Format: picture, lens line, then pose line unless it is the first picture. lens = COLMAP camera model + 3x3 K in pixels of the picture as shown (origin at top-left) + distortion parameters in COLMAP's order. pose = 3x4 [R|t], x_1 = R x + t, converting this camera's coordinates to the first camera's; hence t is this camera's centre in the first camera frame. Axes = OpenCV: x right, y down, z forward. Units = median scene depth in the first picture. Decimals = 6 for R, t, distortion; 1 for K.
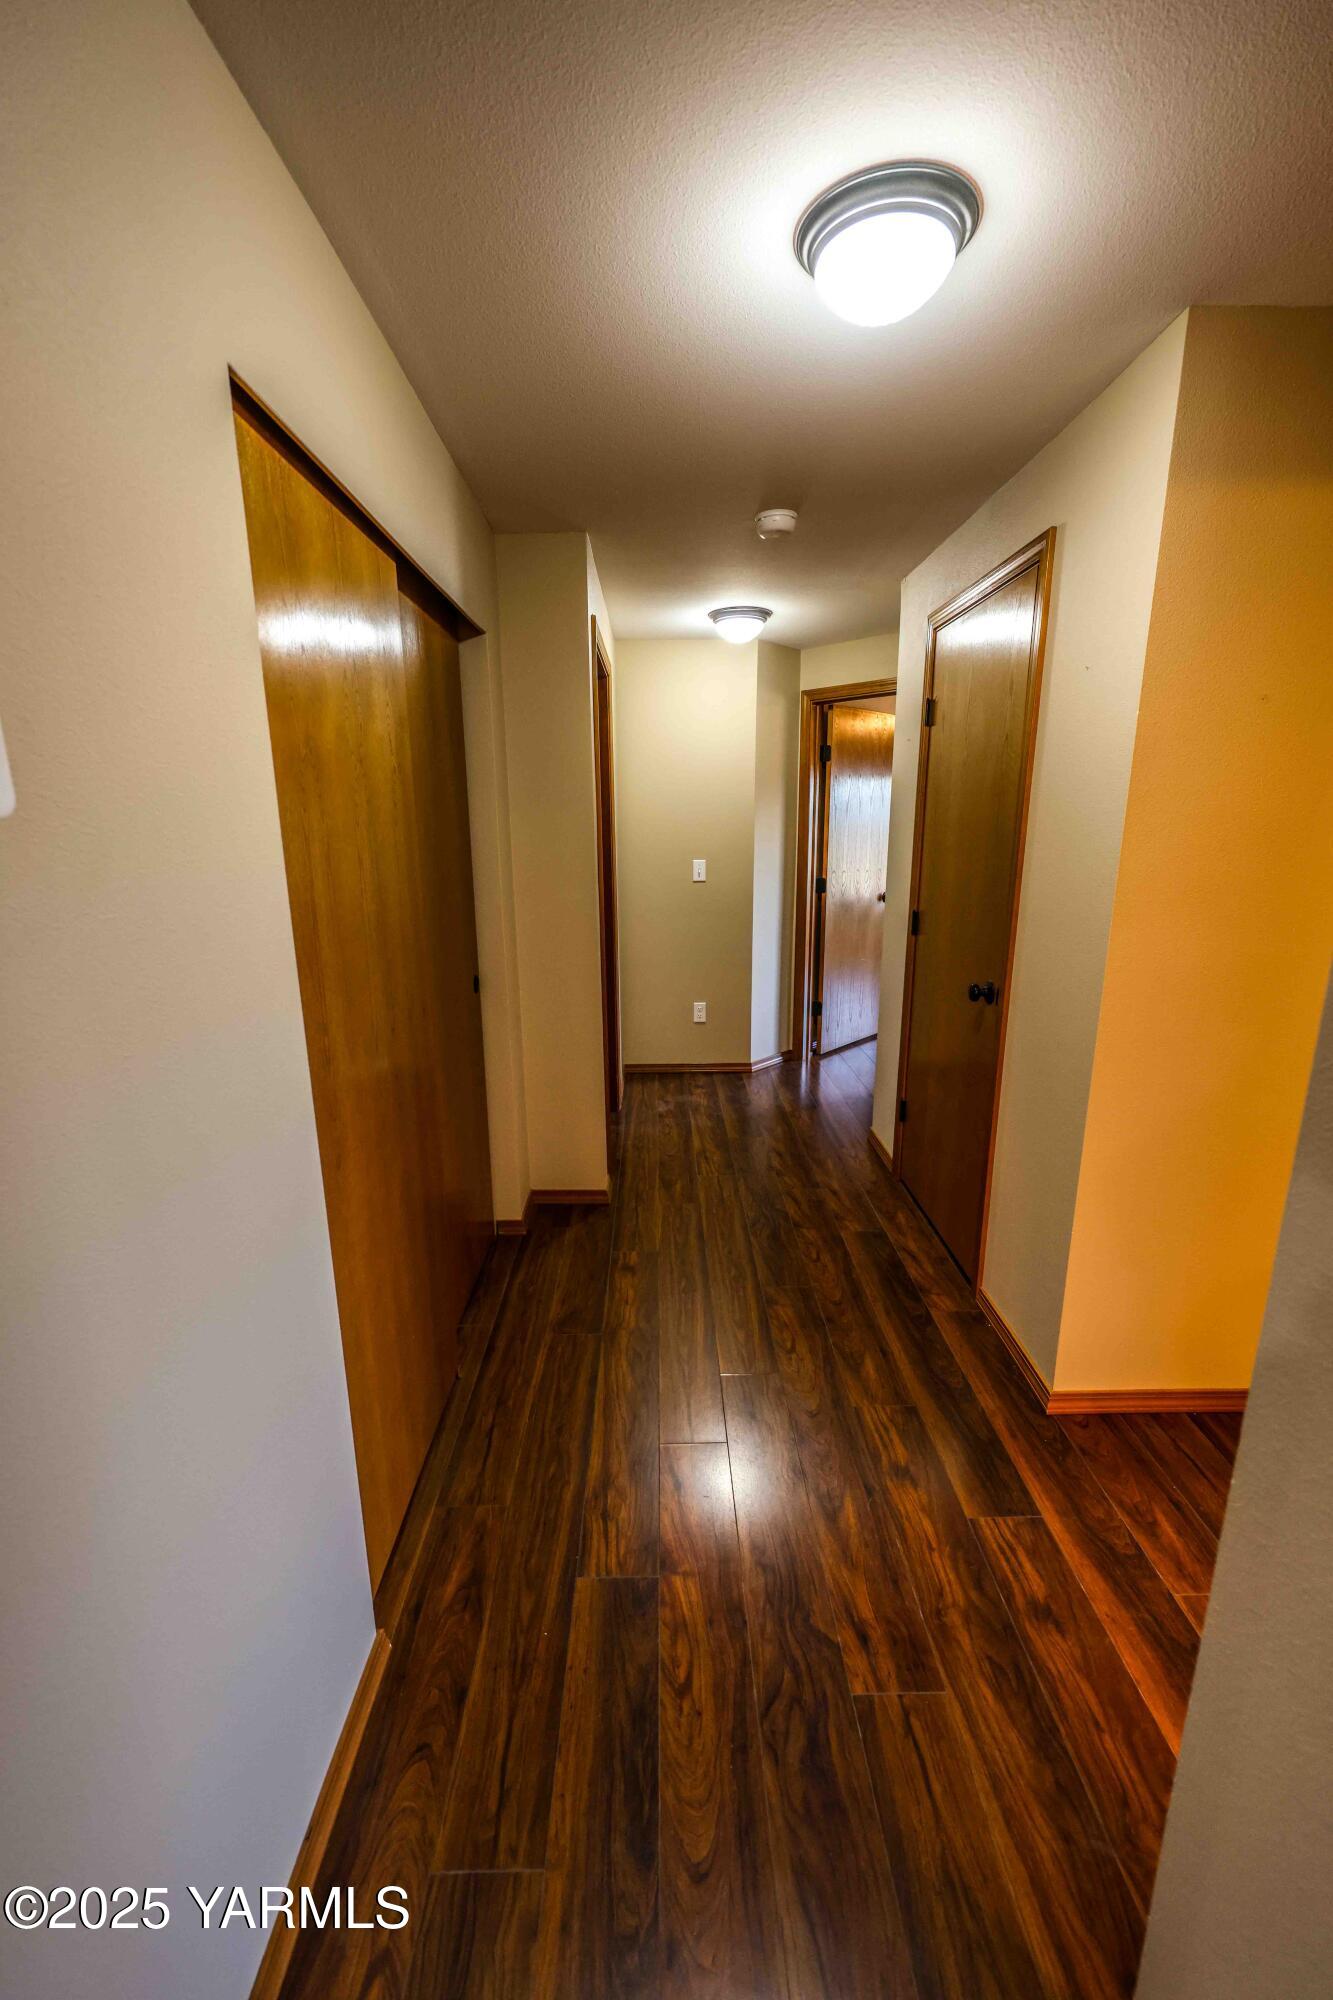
lens RADIAL K [[797.9, 0, 673.9], [0, 797.9, 1004.9], [0, 0, 1]] dist [-0.002120, -0.000238]
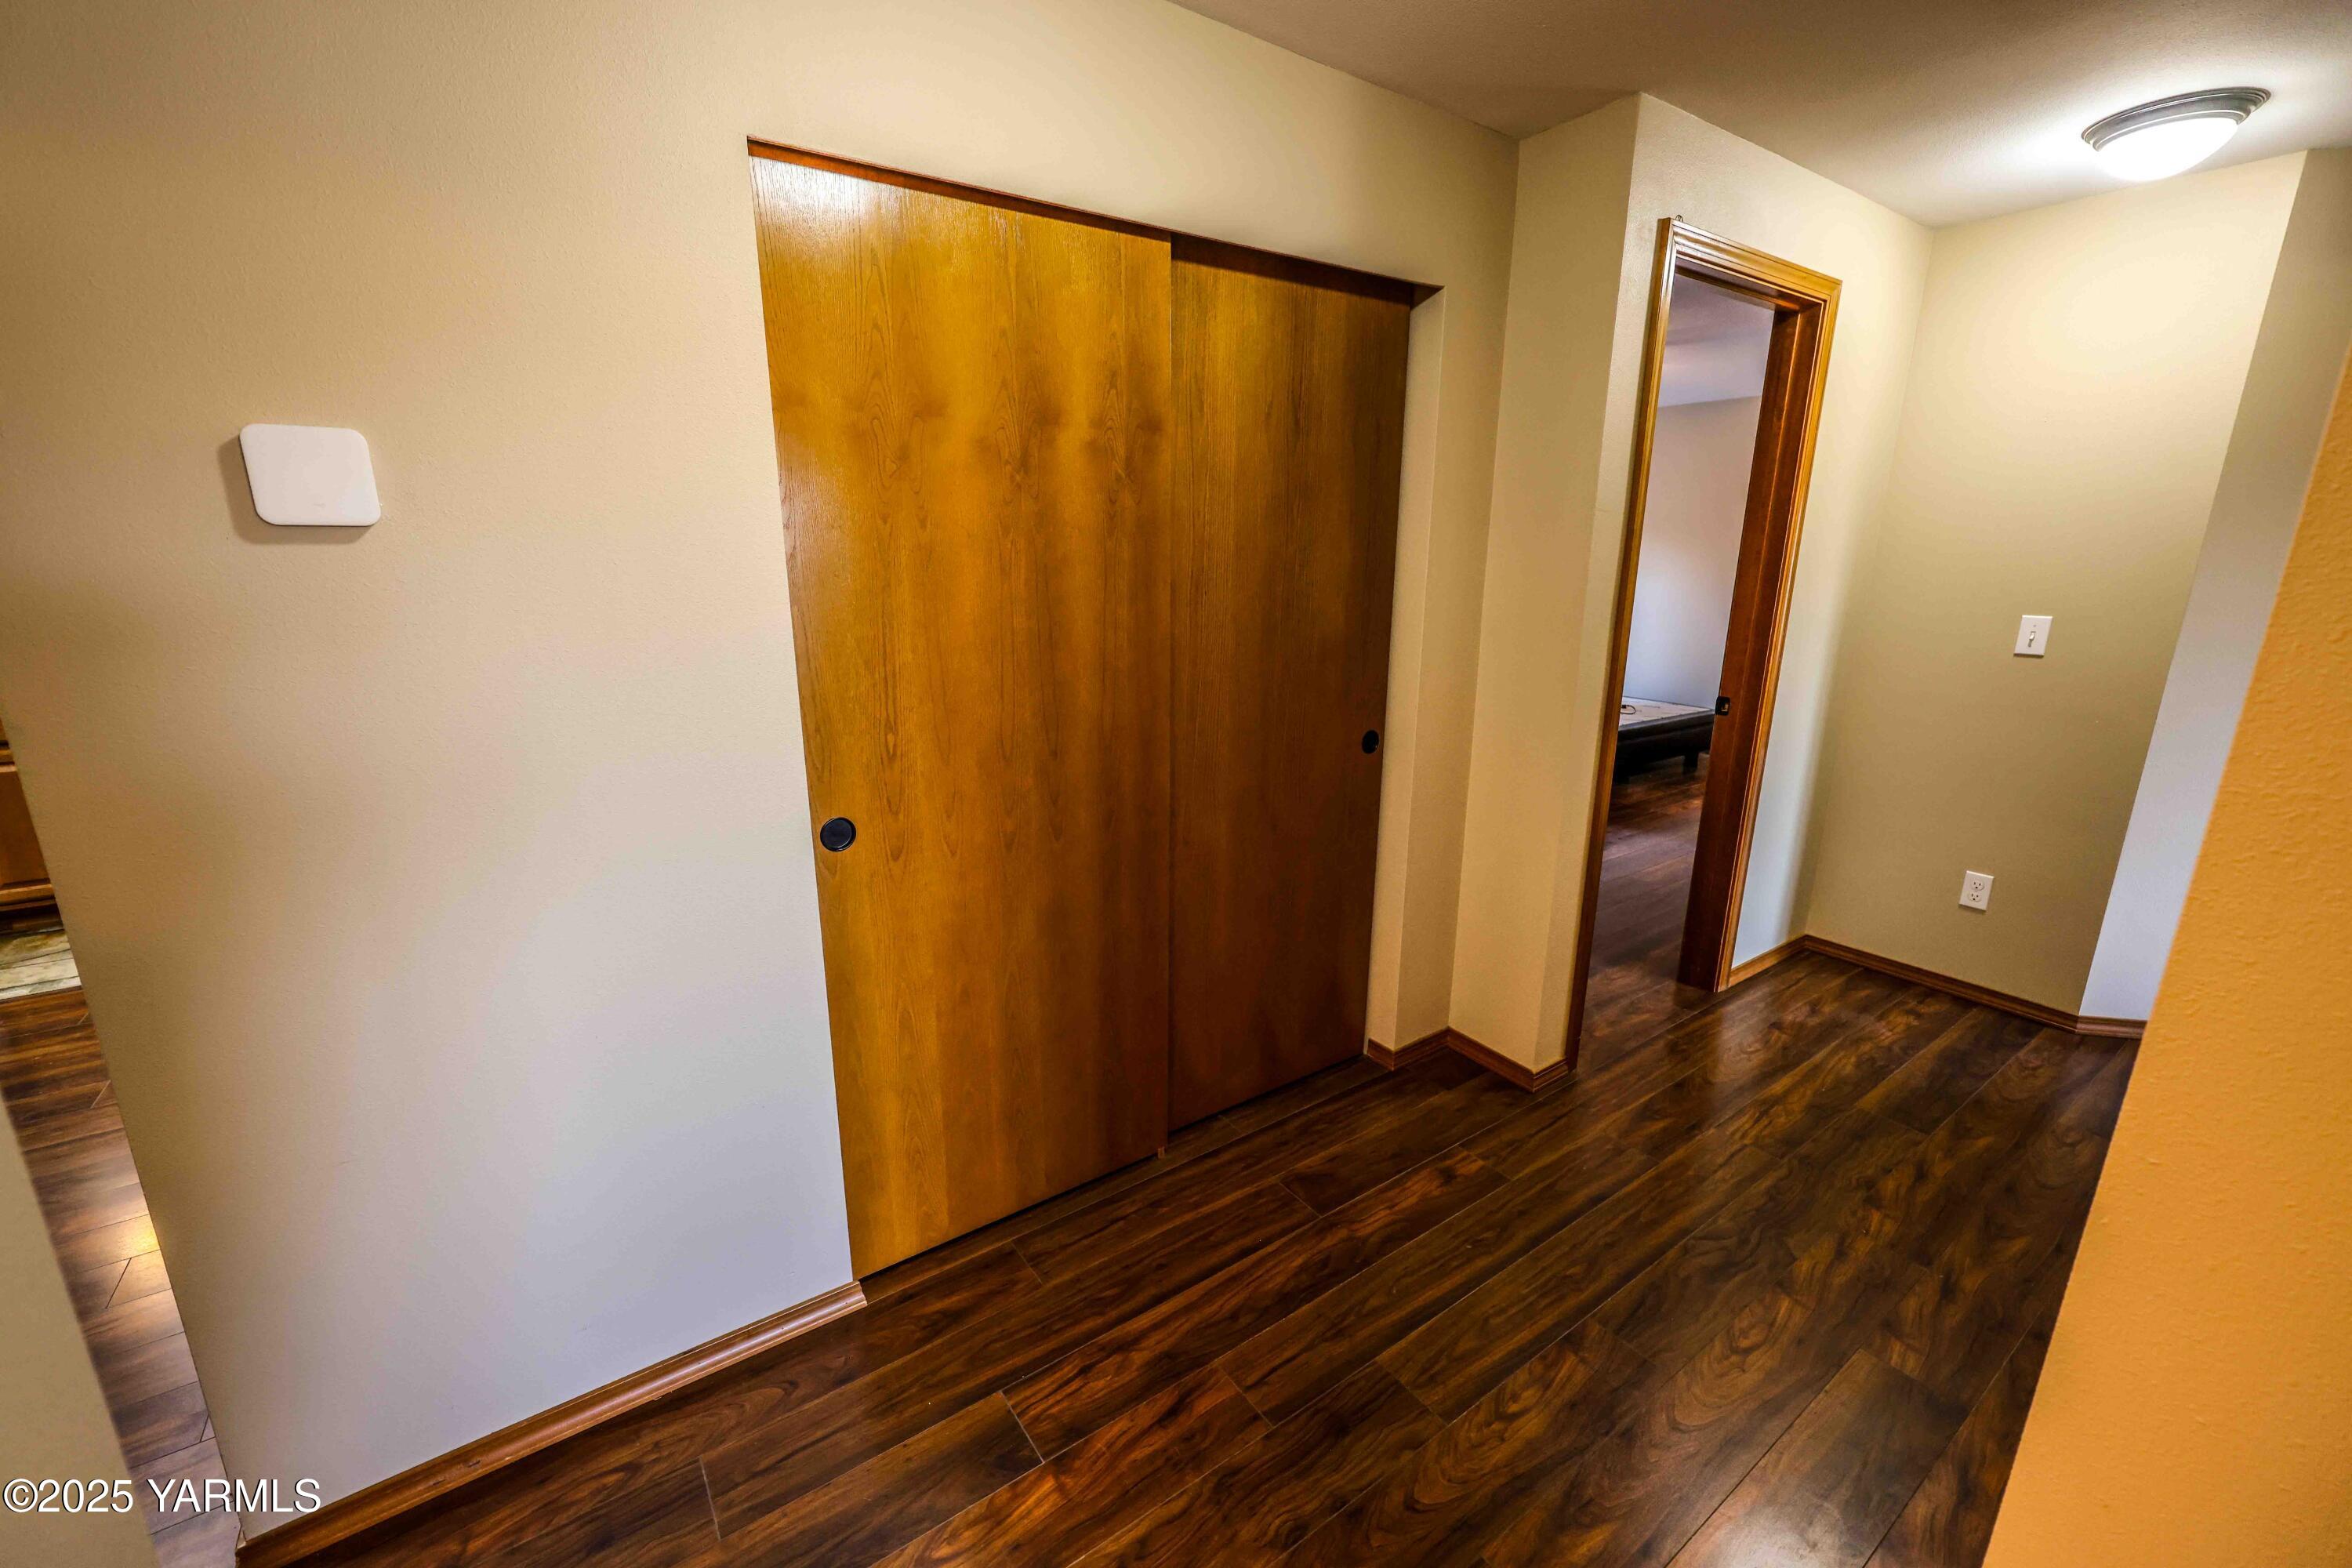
lens RADIAL K [[948.0, 0, 1170.3], [0, 948.0, 773.7], [0, 0, 1]] dist [-0.000830, -0.000265]
pose [[0.557031, 0.206703, -0.804357, 0.444032], [-0.194444, 0.974071, 0.115660, -0.069765], [0.807409, 0.091976, 0.582779, 0.306525]]
